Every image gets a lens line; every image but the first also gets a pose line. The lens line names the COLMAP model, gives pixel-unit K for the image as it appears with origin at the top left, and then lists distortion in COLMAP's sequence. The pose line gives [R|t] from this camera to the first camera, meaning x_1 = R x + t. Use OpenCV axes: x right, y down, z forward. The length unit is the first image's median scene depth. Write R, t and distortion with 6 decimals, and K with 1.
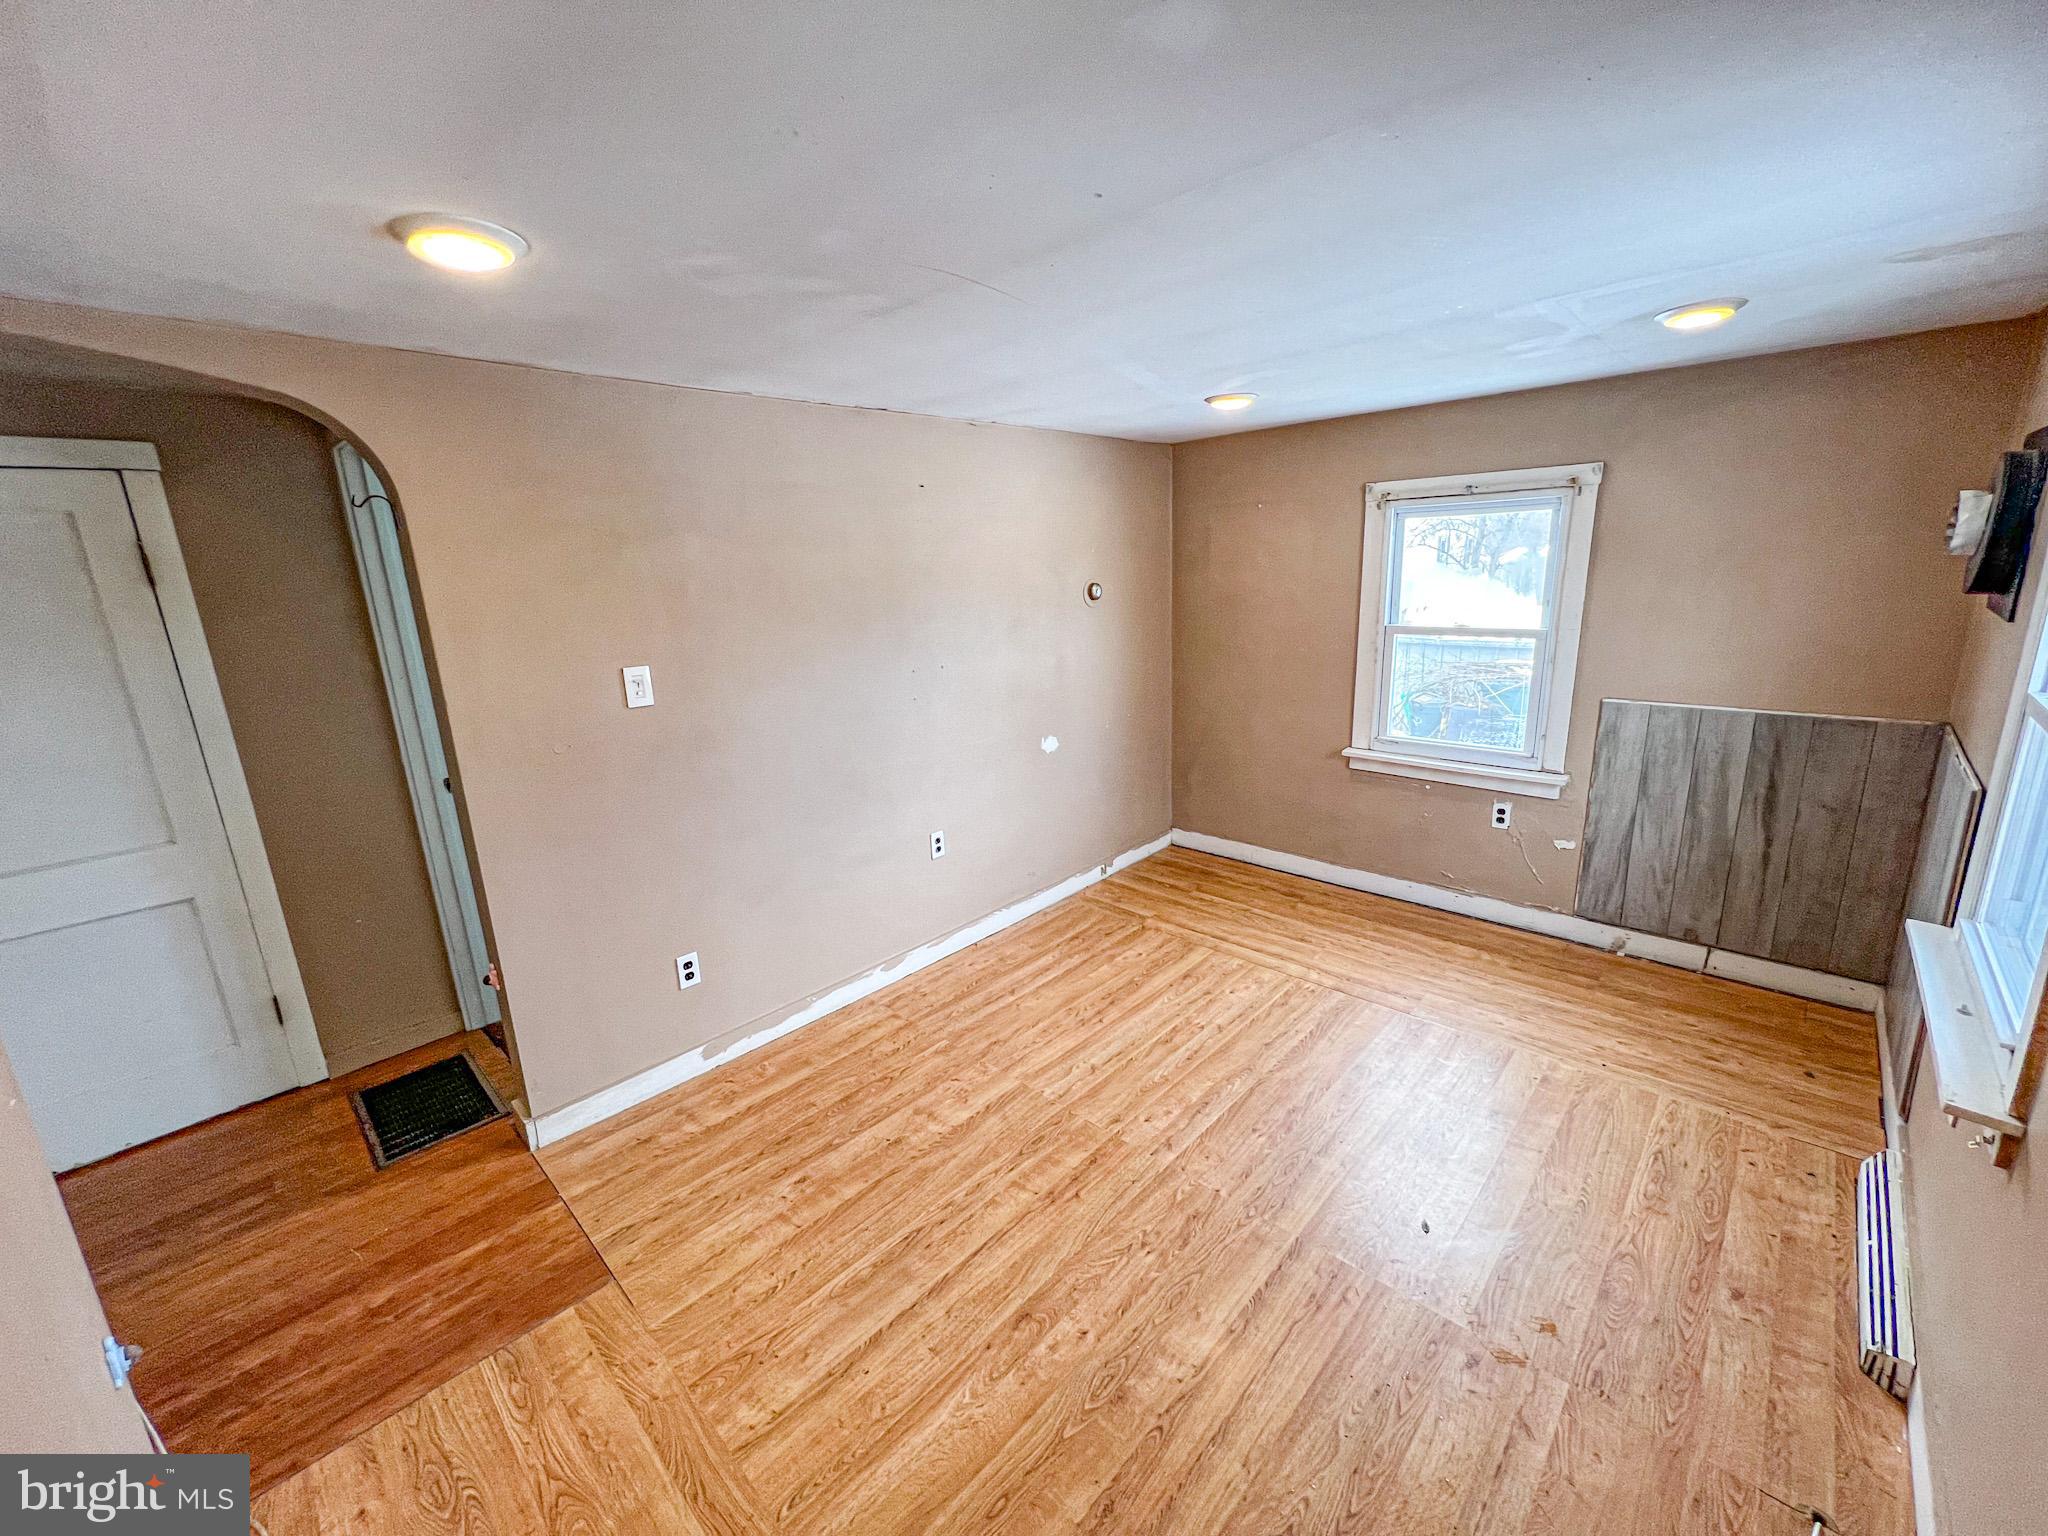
lens RADIAL K [[818.6, 0, 1024.8], [0, 818.6, 758.8], [0, 0, 1]] dist [-0.003025, 0.000441]
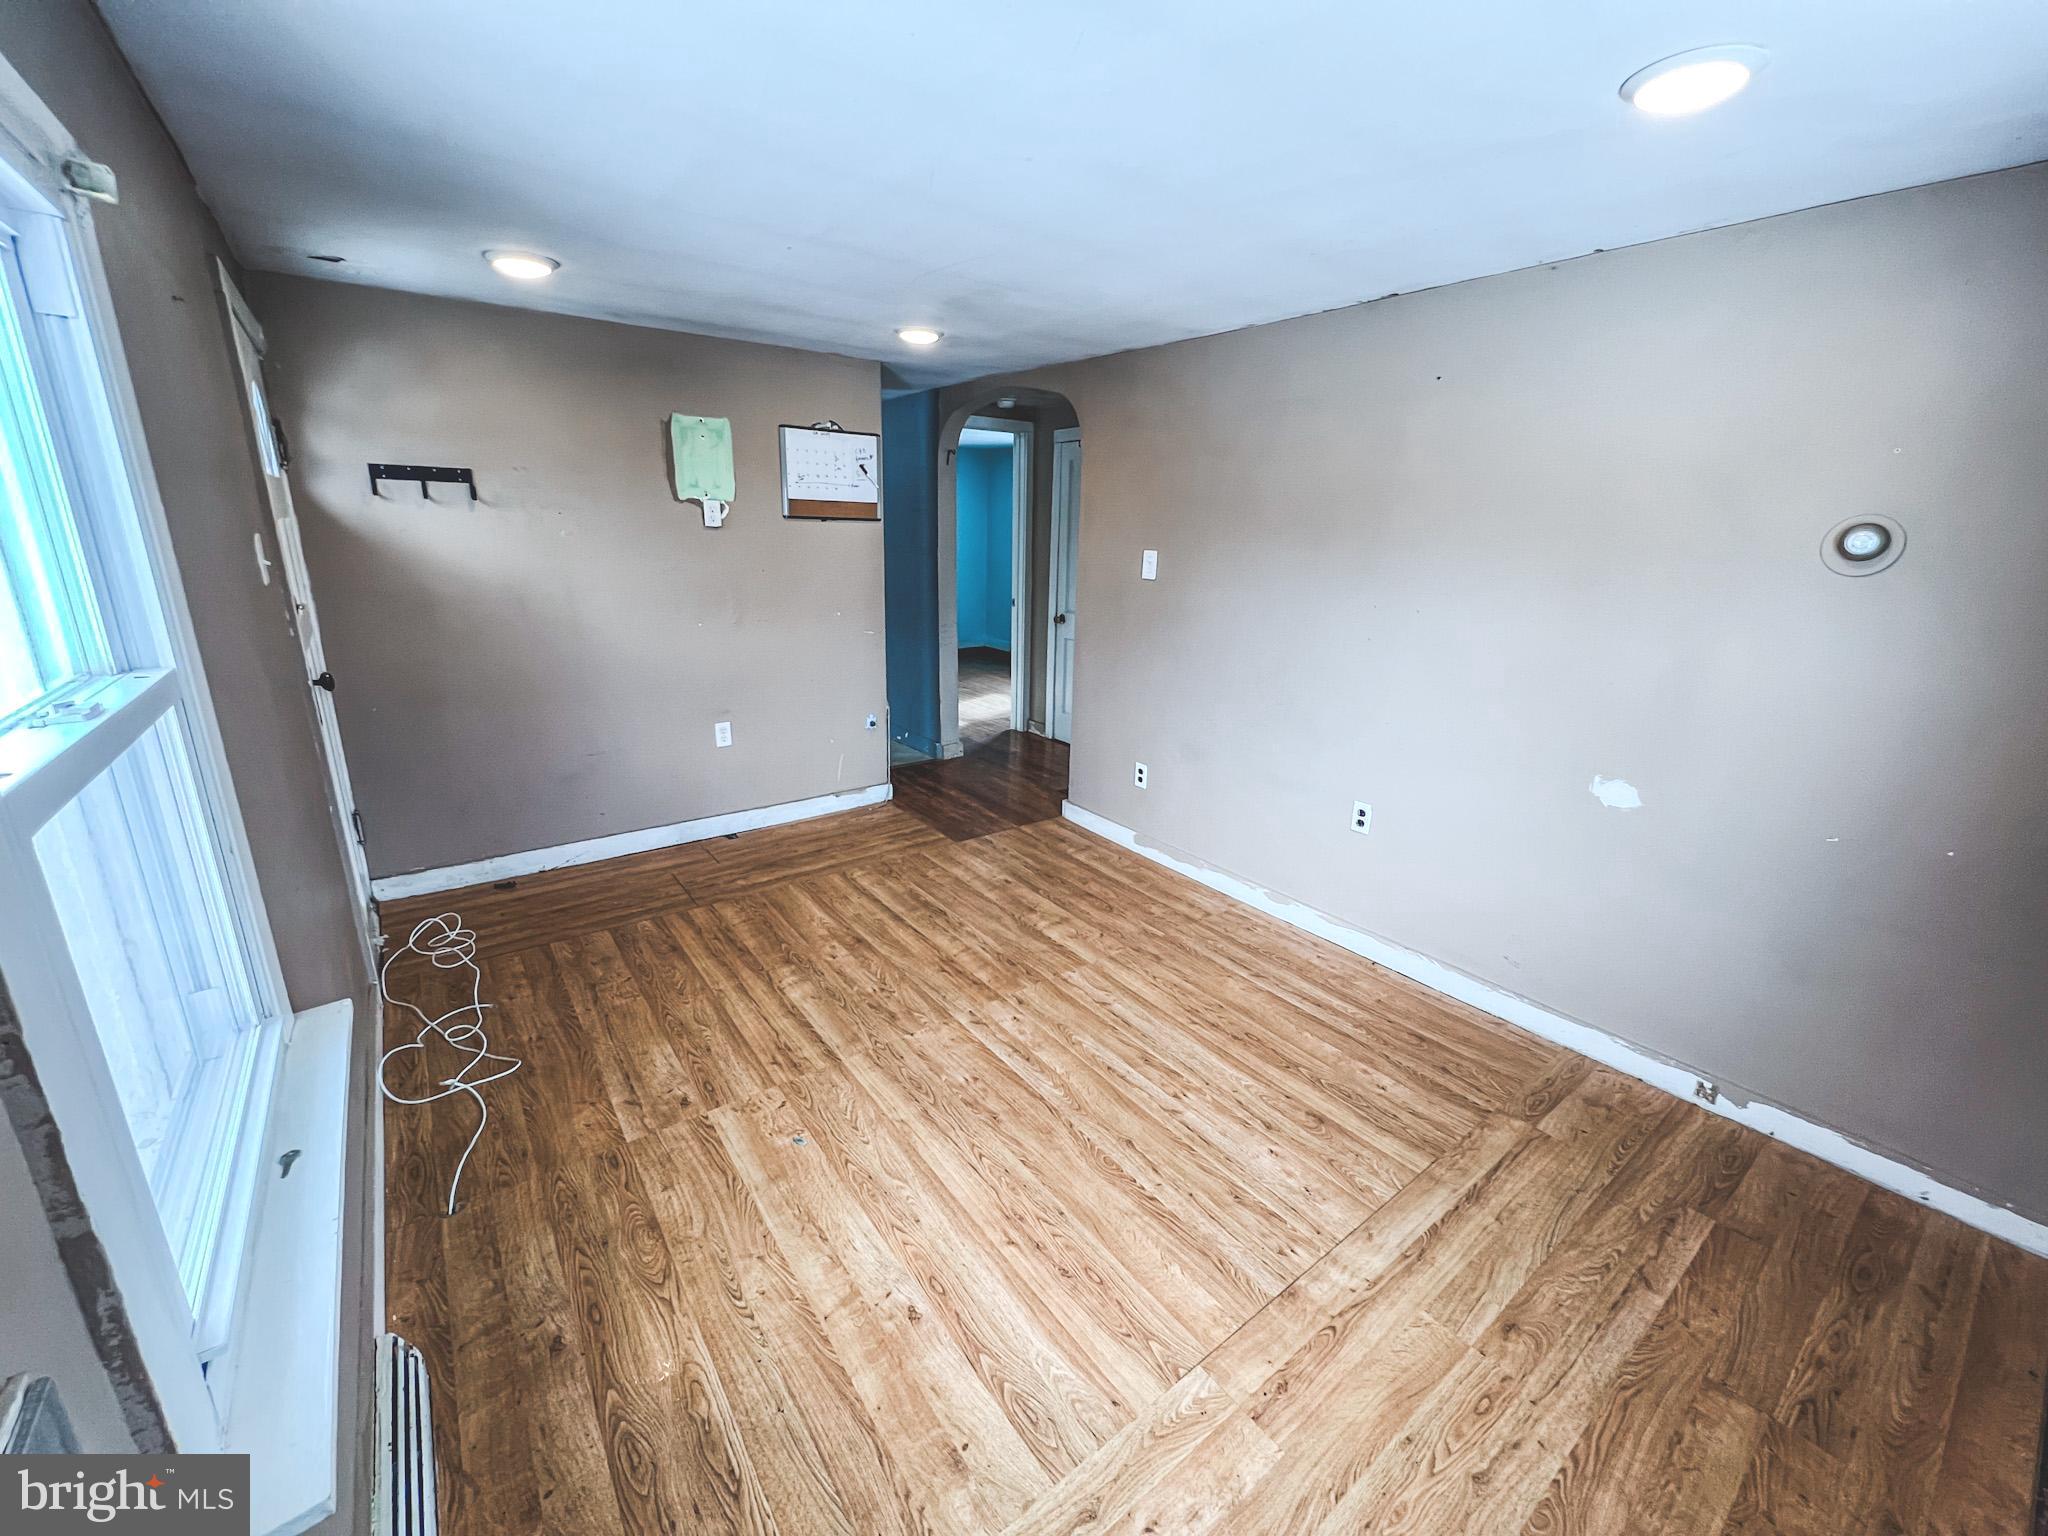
lens RADIAL K [[818.6, 0, 1019.1], [0, 818.6, 760.2], [0, 0, 1]] dist [-0.003025, 0.000441]
pose [[-0.165093, 0.311880, -0.935668, 0.981097], [-0.245617, 0.905796, 0.345261, -0.209545], [0.955205, 0.286816, -0.072938, 0.946163]]
